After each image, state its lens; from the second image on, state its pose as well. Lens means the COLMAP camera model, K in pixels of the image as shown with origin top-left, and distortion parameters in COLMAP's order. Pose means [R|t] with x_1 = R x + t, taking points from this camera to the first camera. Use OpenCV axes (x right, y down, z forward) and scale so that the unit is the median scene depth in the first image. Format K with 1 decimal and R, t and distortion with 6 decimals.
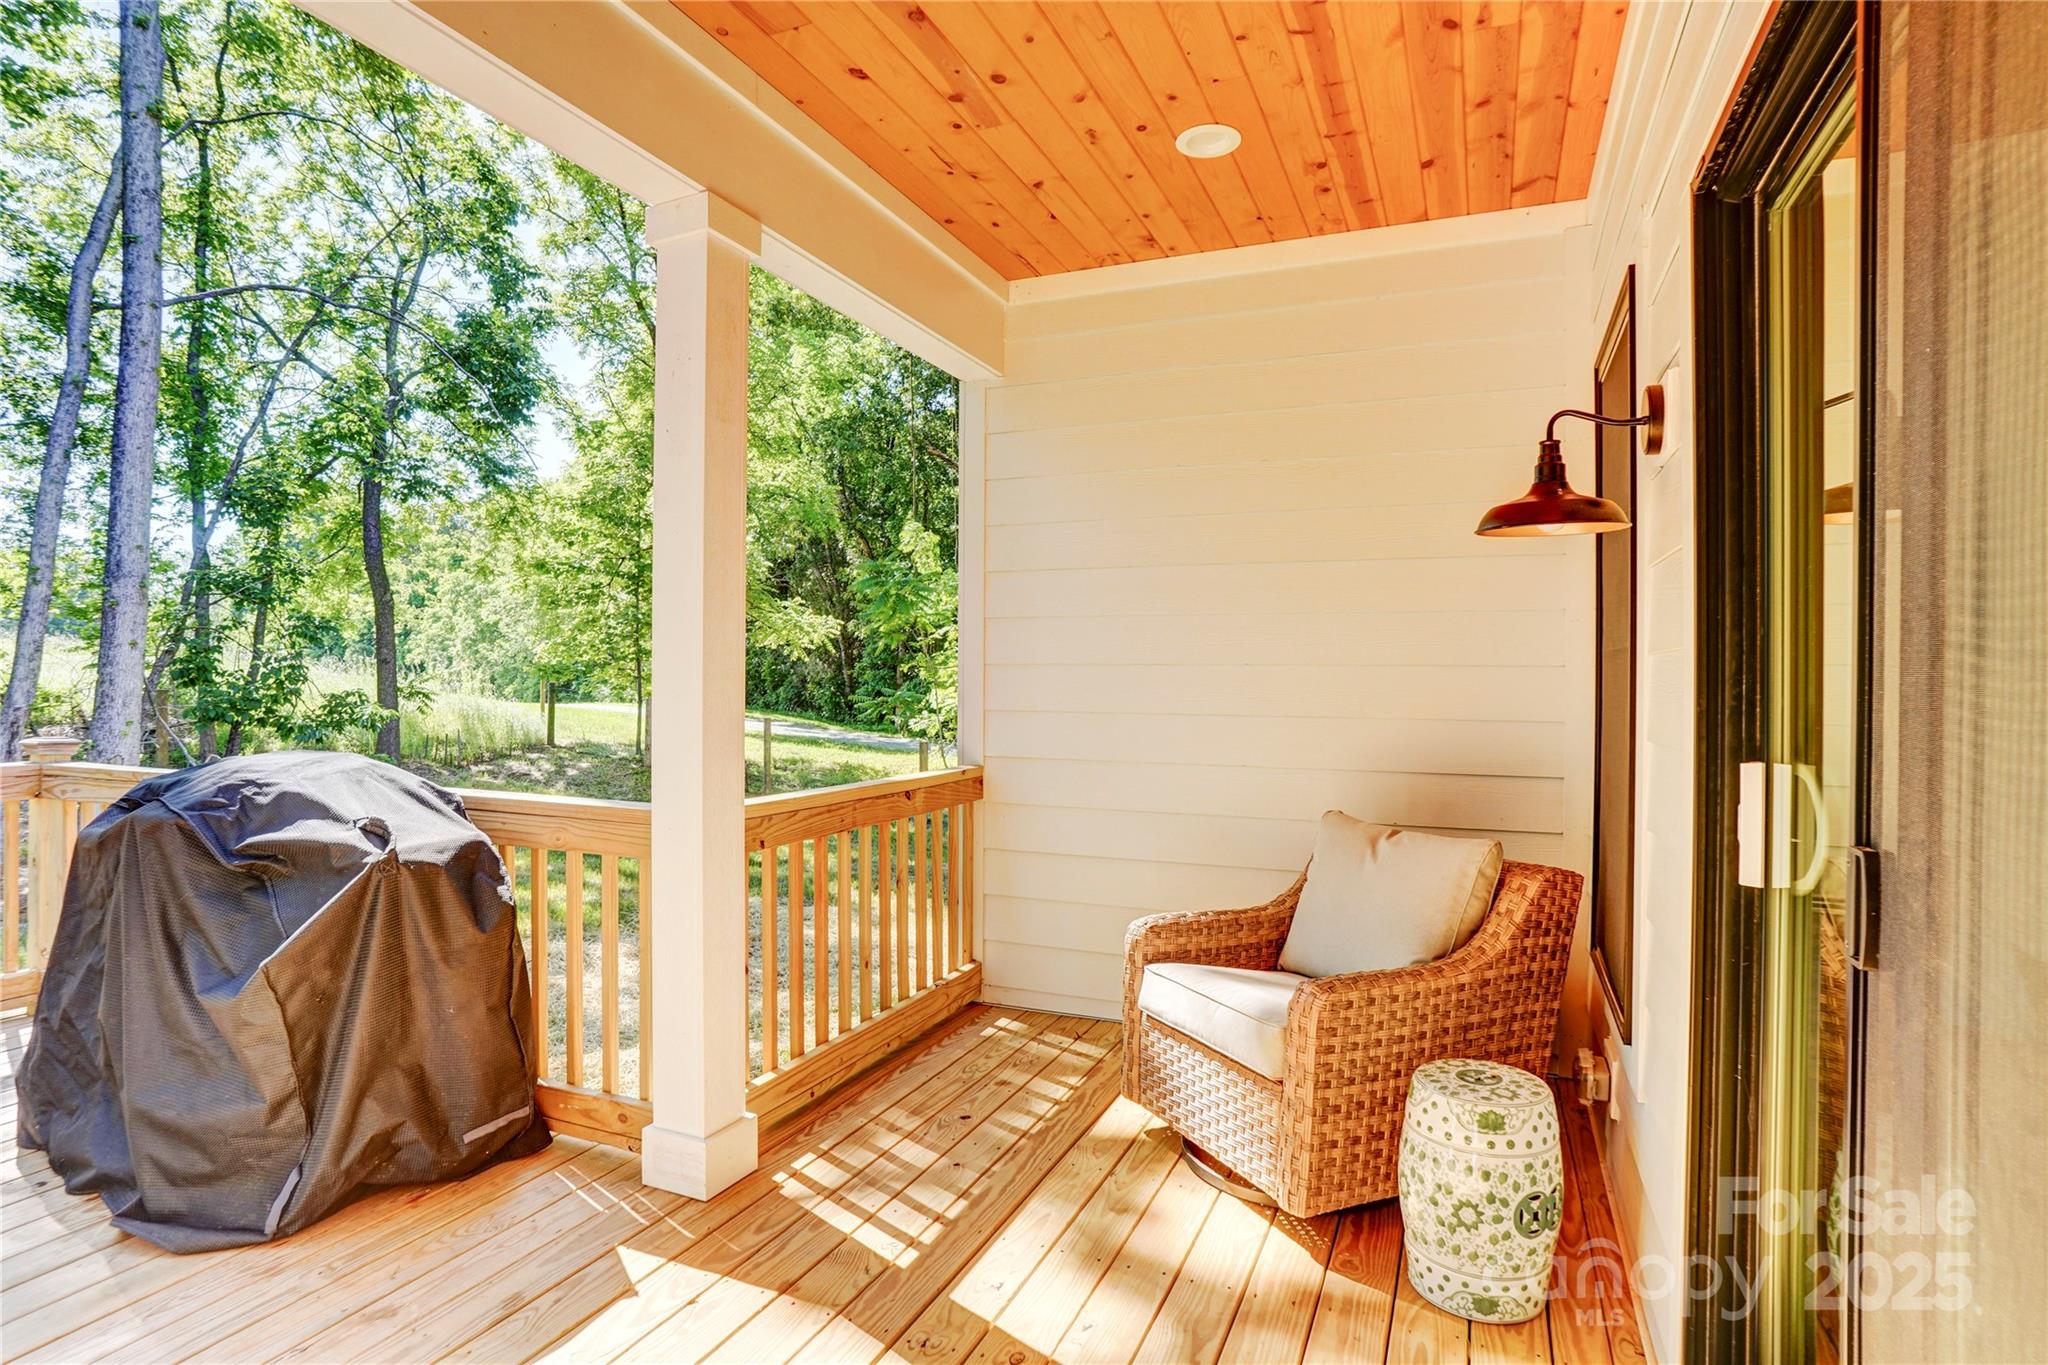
lens RADIAL K [[1067.5, 0, 1024.0], [0, 1067.5, 682.5], [0, 0, 1]] dist [-0.078298, 0.043534]
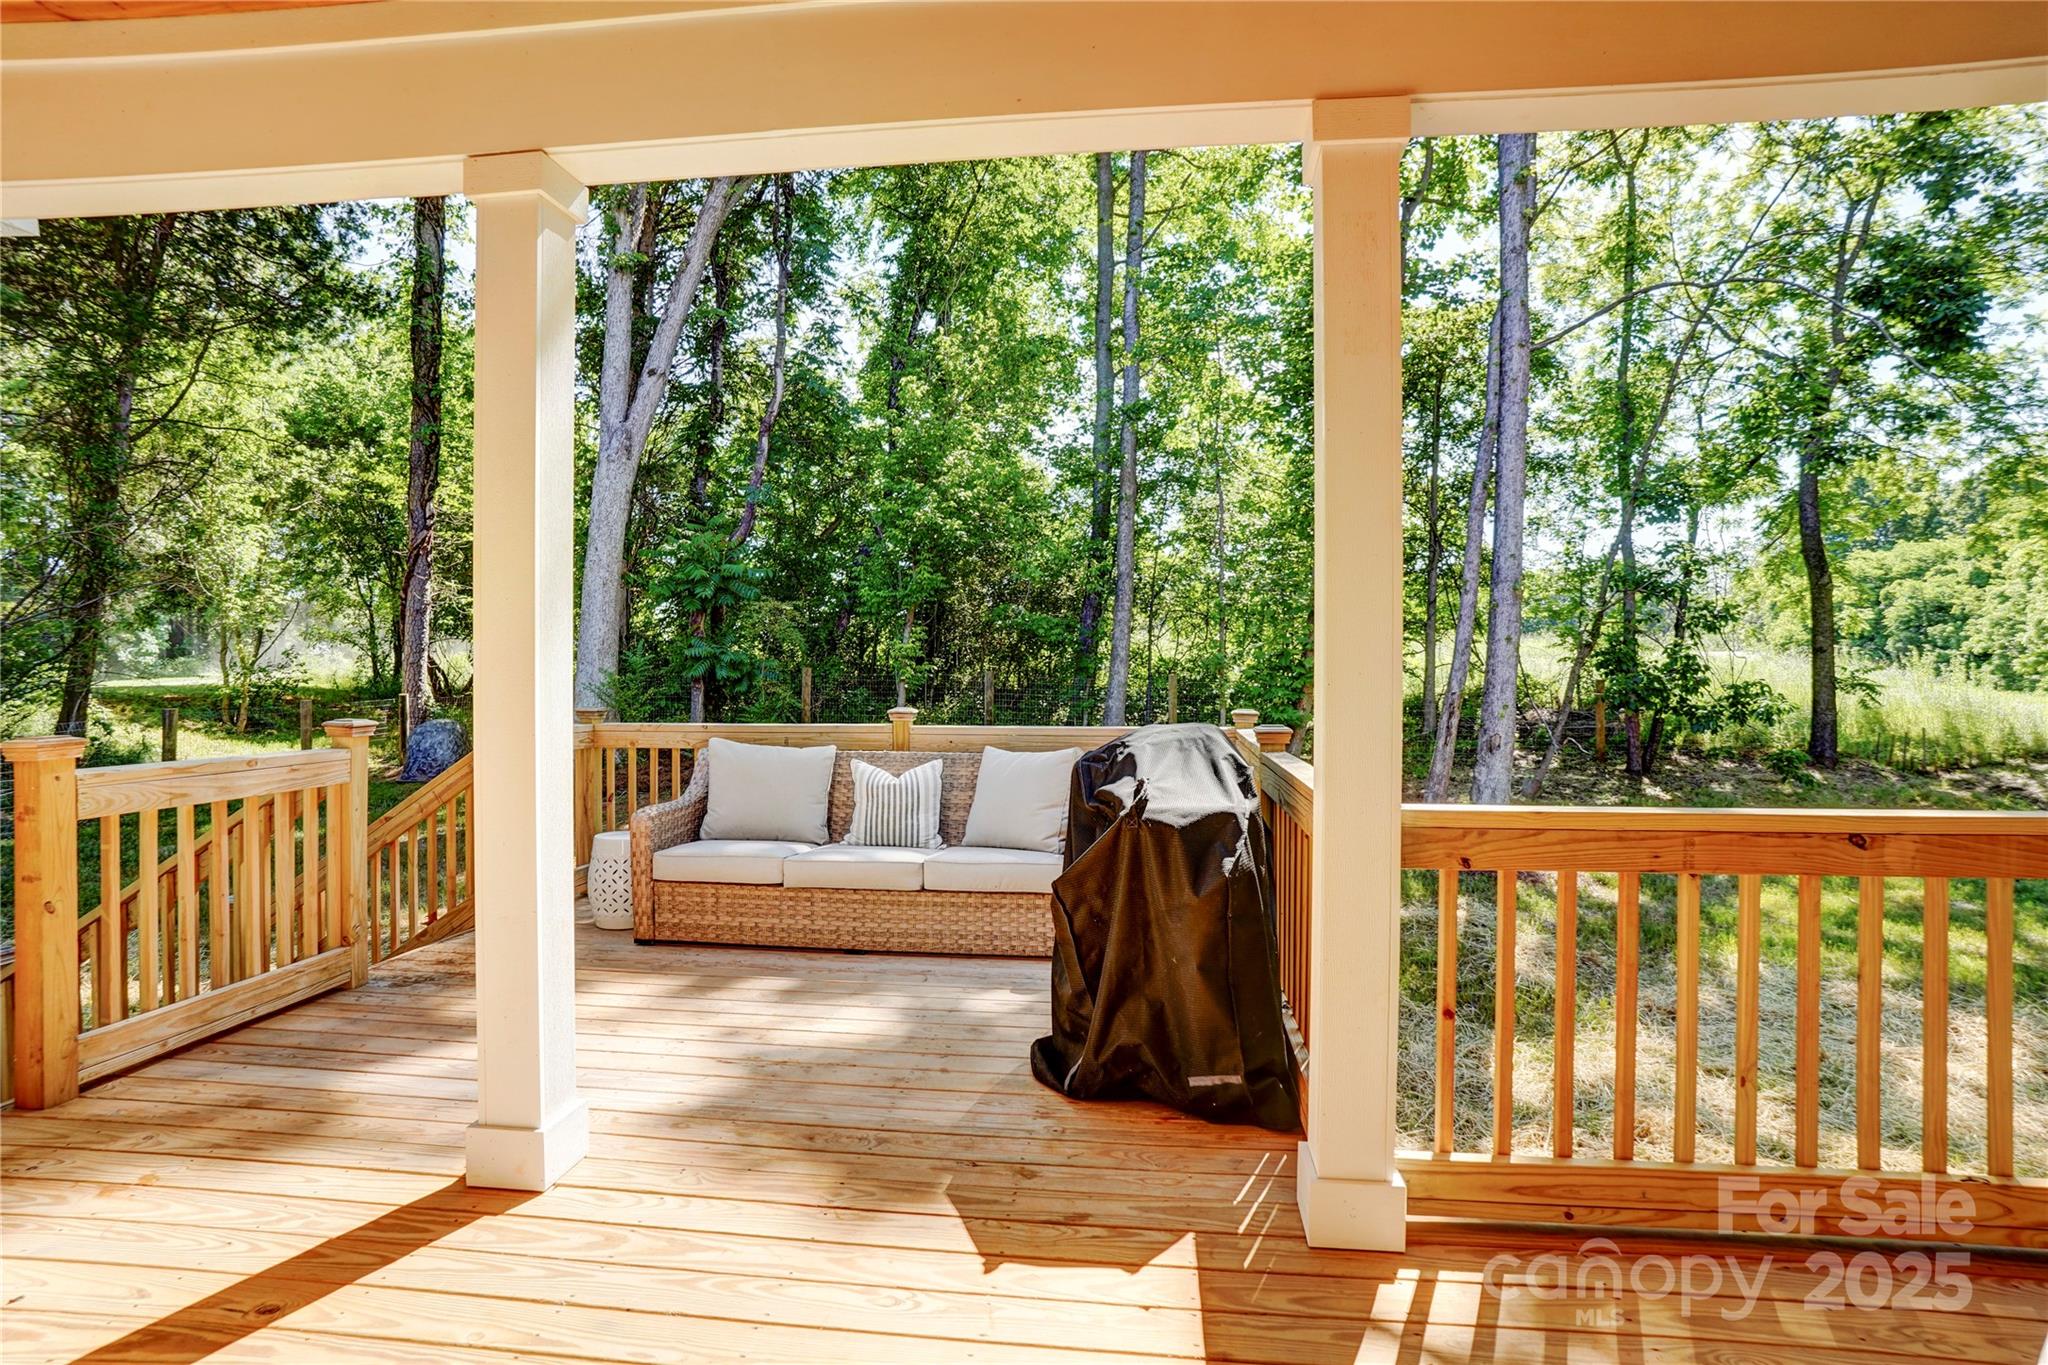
lens RADIAL K [[1067.5, 0, 1024.0], [0, 1067.5, 682.5], [0, 0, 1]] dist [-0.078298, 0.043534]
pose [[0.283856, 0.006777, -0.958843, 0.077204], [0.000247, 0.999974, 0.007141, 0.002075], [0.958867, -0.002264, 0.283847, 0.085210]]
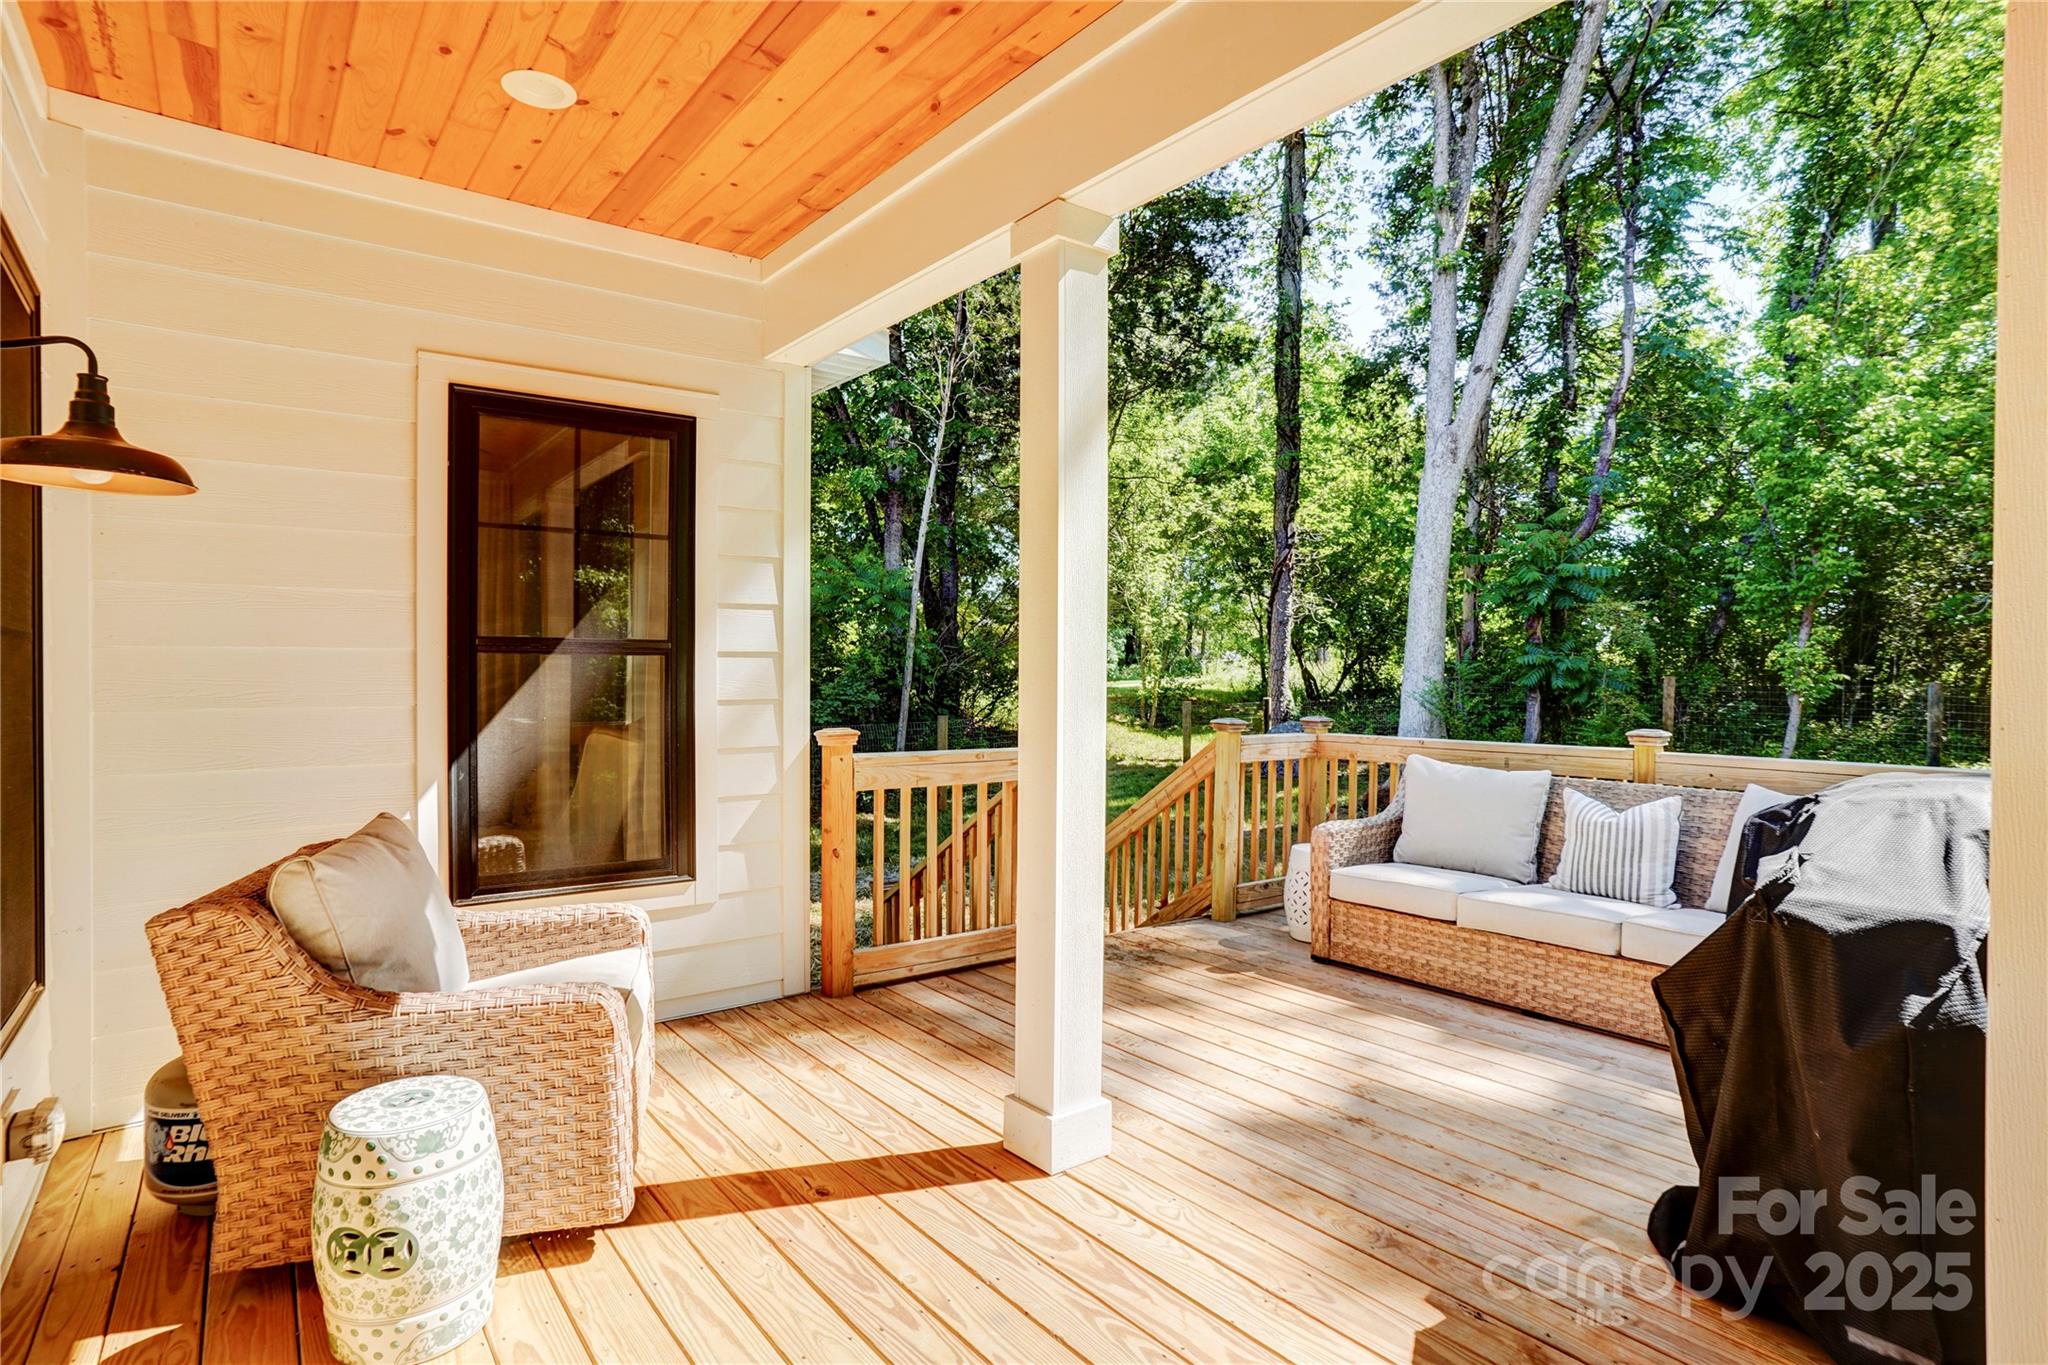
lens RADIAL K [[1067.5, 0, 1024.0], [0, 1067.5, 682.5], [0, 0, 1]] dist [-0.078298, 0.043534]
pose [[-0.483926, -0.000294, -0.875109, 0.055855], [-0.008568, 0.999954, 0.004402, 0.000243], [0.875067, 0.009628, -0.483906, 0.138649]]
